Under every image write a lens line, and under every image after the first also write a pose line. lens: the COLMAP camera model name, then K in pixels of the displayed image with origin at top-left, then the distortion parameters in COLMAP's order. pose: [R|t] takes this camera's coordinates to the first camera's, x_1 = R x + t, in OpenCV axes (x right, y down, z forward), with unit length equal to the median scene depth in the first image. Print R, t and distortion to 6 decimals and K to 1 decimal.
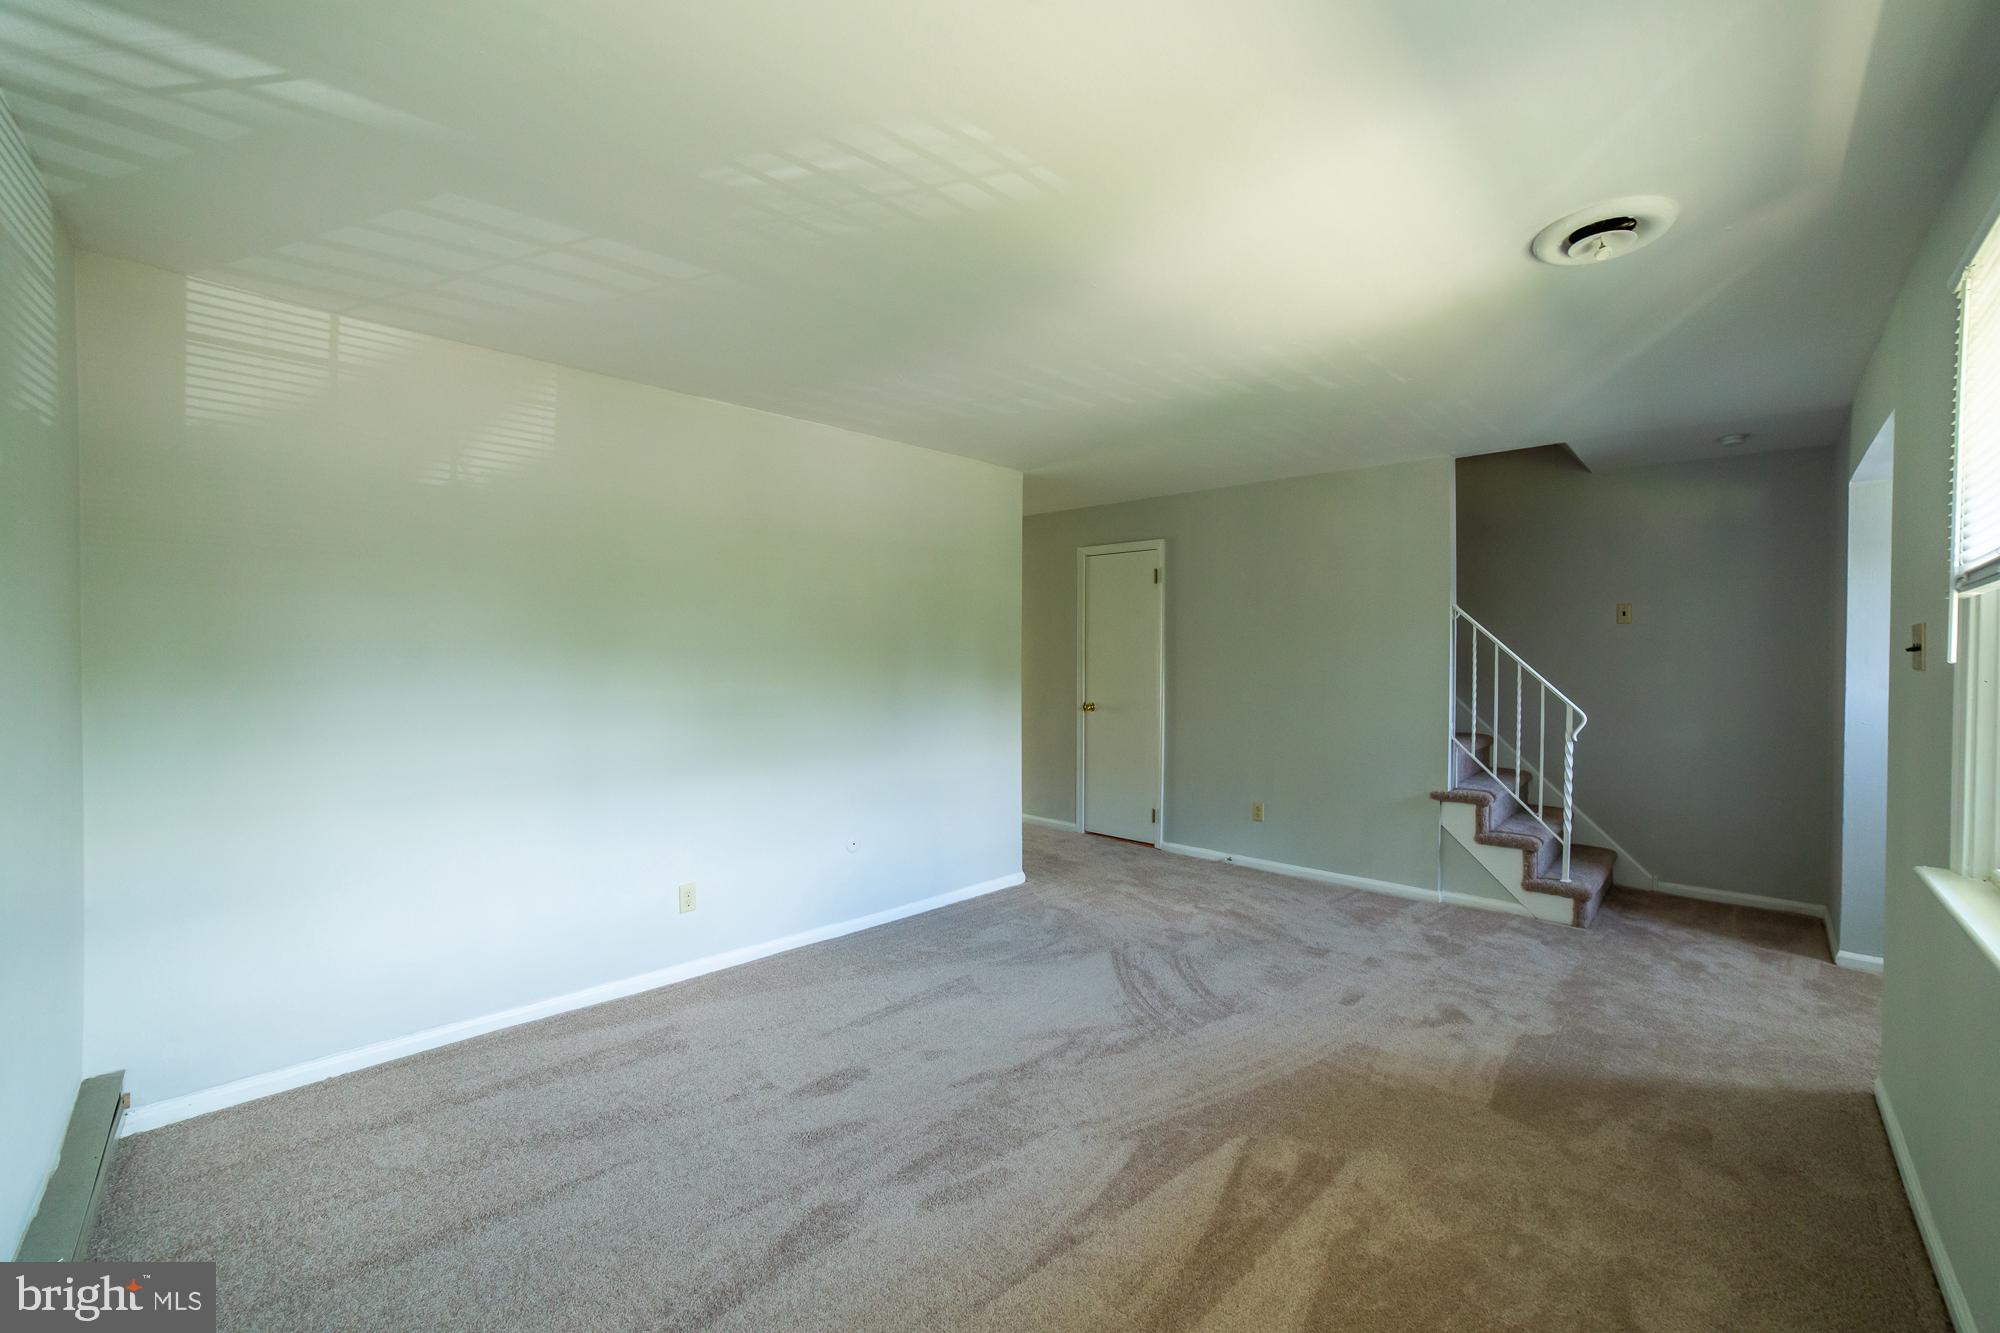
lens RADIAL K [[828.5, 0, 1063.0], [0, 828.5, 670.4], [0, 0, 1]] dist [-0.051049, 0.010113]
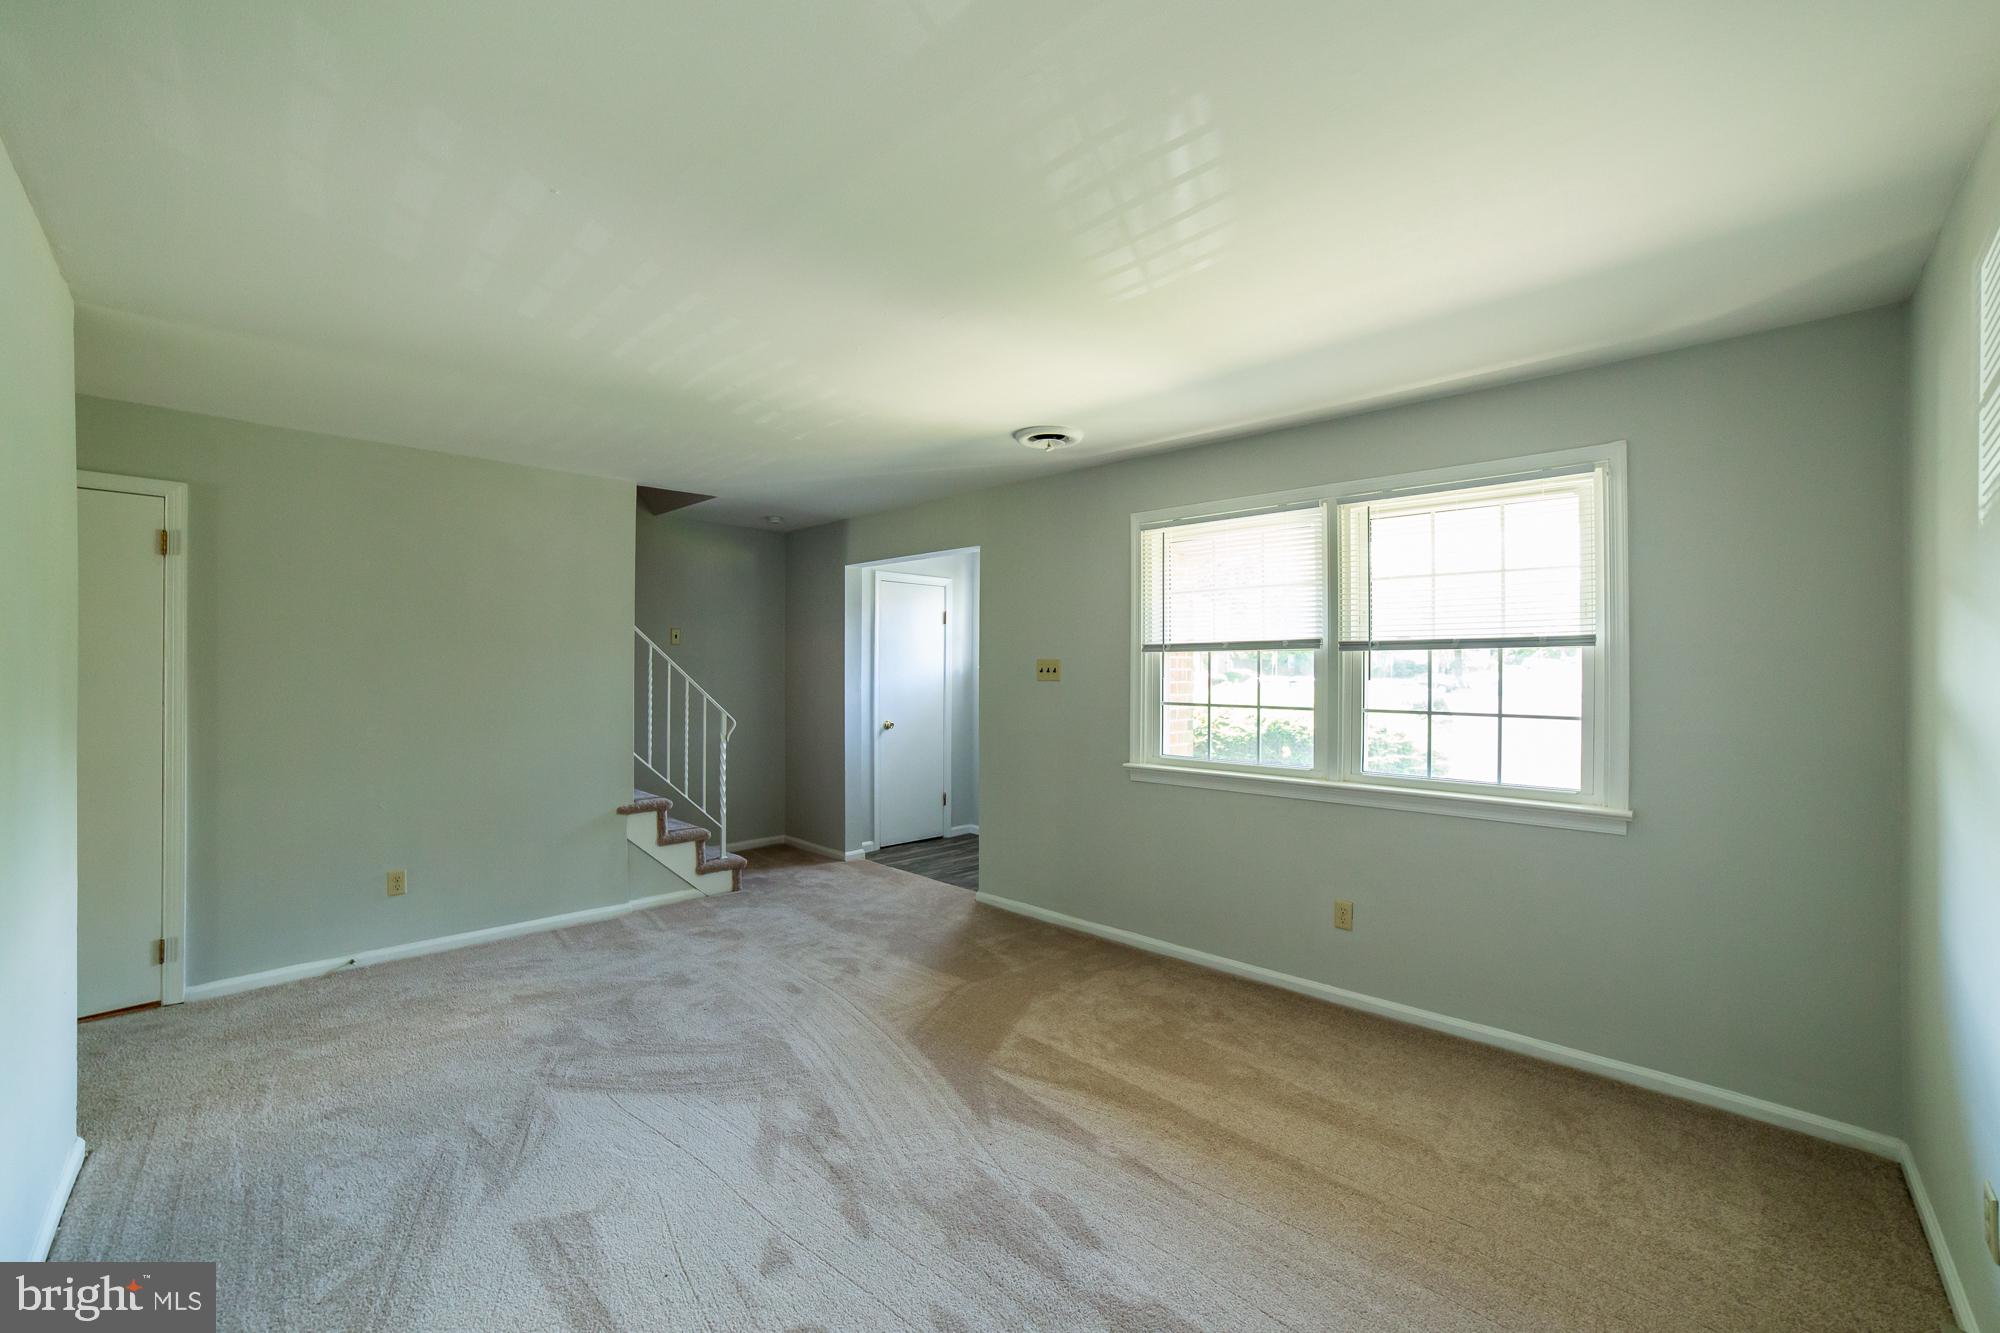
lens RADIAL K [[828.5, 0, 967.6], [0, 828.5, 662.4], [0, 0, 1]] dist [-0.051049, 0.010113]
pose [[0.055111, 0.002453, 0.998477, -0.613210], [0.017591, 0.999839, -0.003427, -0.023125], [-0.998325, 0.017753, 0.055059, 0.576787]]
